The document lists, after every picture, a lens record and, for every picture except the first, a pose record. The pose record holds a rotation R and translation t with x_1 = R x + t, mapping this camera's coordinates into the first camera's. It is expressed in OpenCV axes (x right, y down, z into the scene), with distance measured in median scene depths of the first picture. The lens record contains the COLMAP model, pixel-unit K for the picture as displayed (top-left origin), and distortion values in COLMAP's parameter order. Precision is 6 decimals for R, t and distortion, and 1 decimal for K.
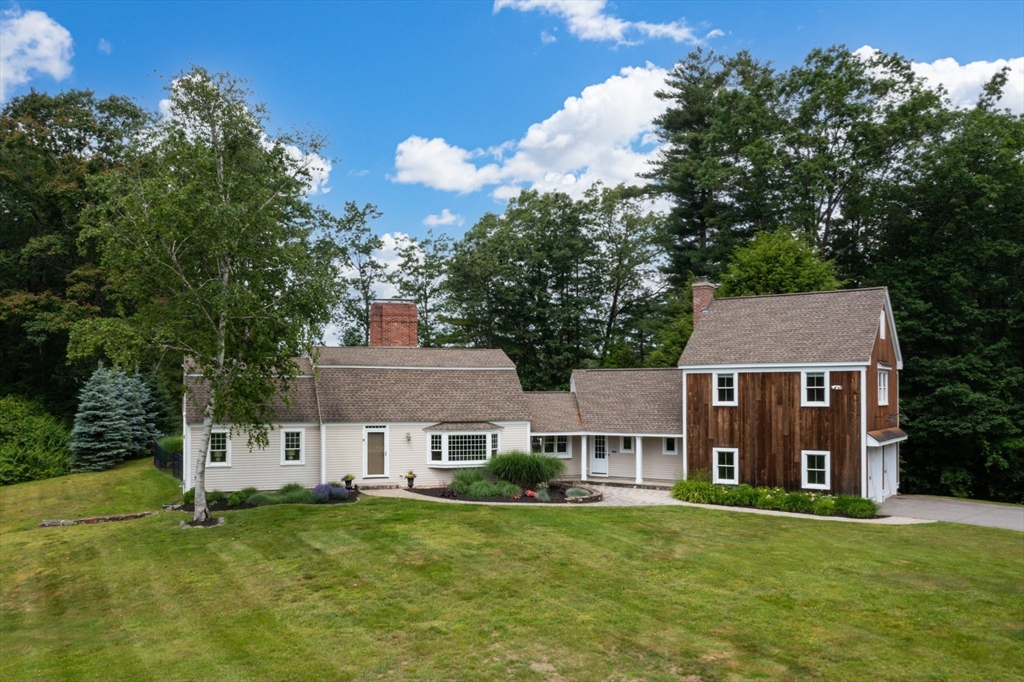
lens RADIAL K [[958.4, 0, 512.0], [0, 958.4, 341.0], [0, 0, 1]] dist [-0.008808, -0.000625]
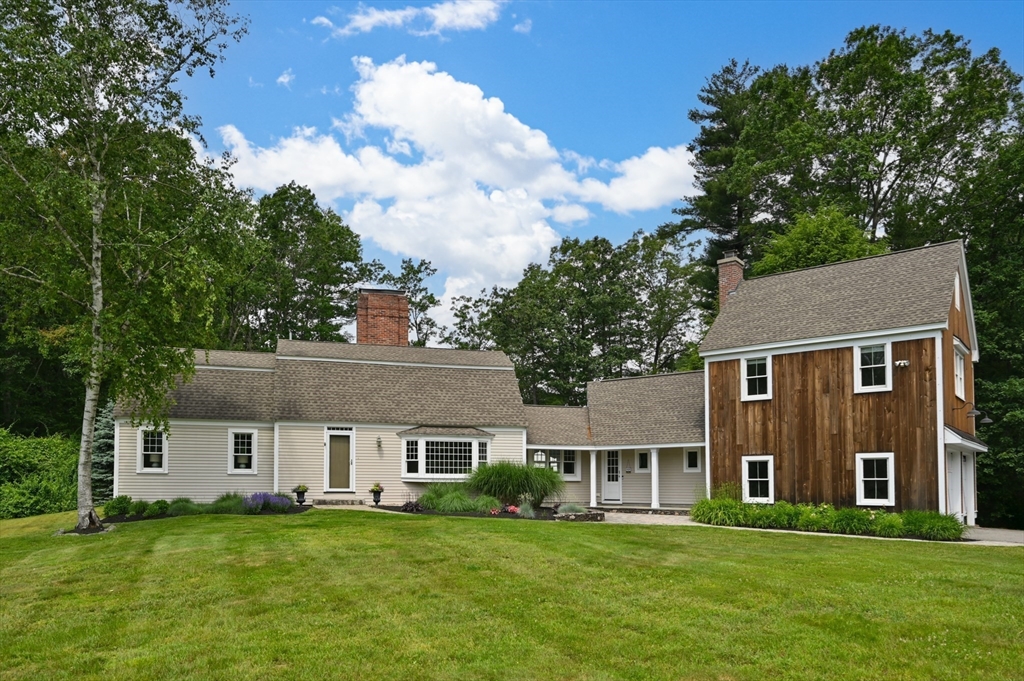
lens RADIAL K [[820.7, 0, 574.1], [0, 820.7, 318.6], [0, 0, 1]] dist [0.000553, 0.000624]
pose [[0.999549, 0.023898, -0.018183, 0.078482], [-0.026171, 0.990189, -0.137265, 0.093923], [0.014724, 0.137678, 0.990368, 0.300286]]
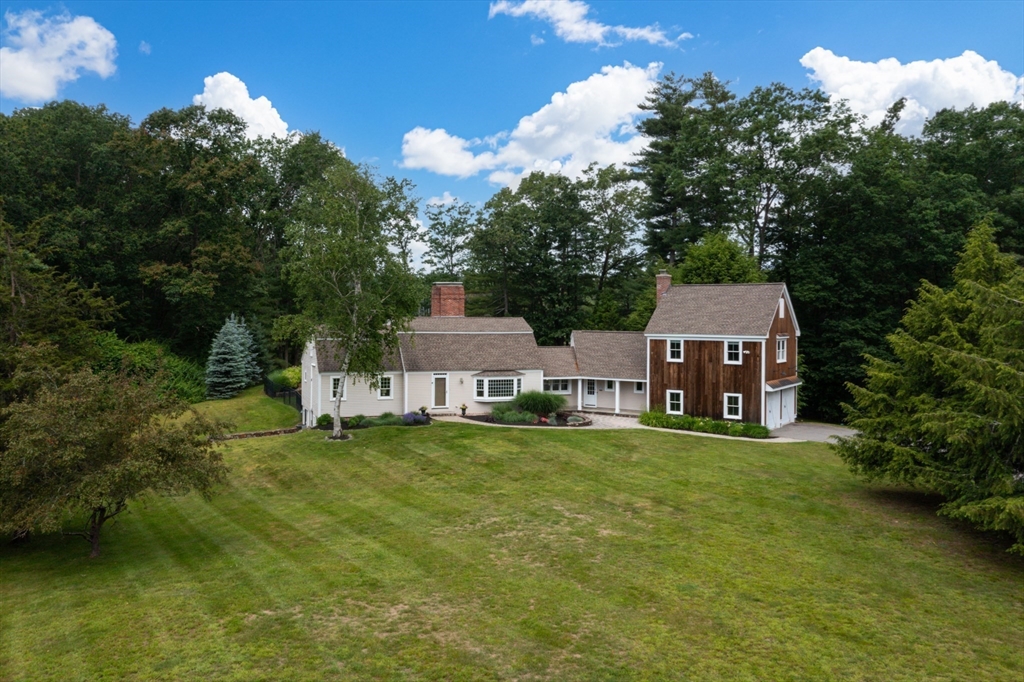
lens RADIAL K [[889.1, 0, 511.5], [0, 889.1, 280.1], [0, 0, 1]] dist [-0.001996, -0.003586]
pose [[0.999961, 0.008156, -0.003492, -0.026821], [-0.008115, 0.999900, 0.011601, -0.071790], [0.003587, -0.011573, 0.999927, -0.371535]]
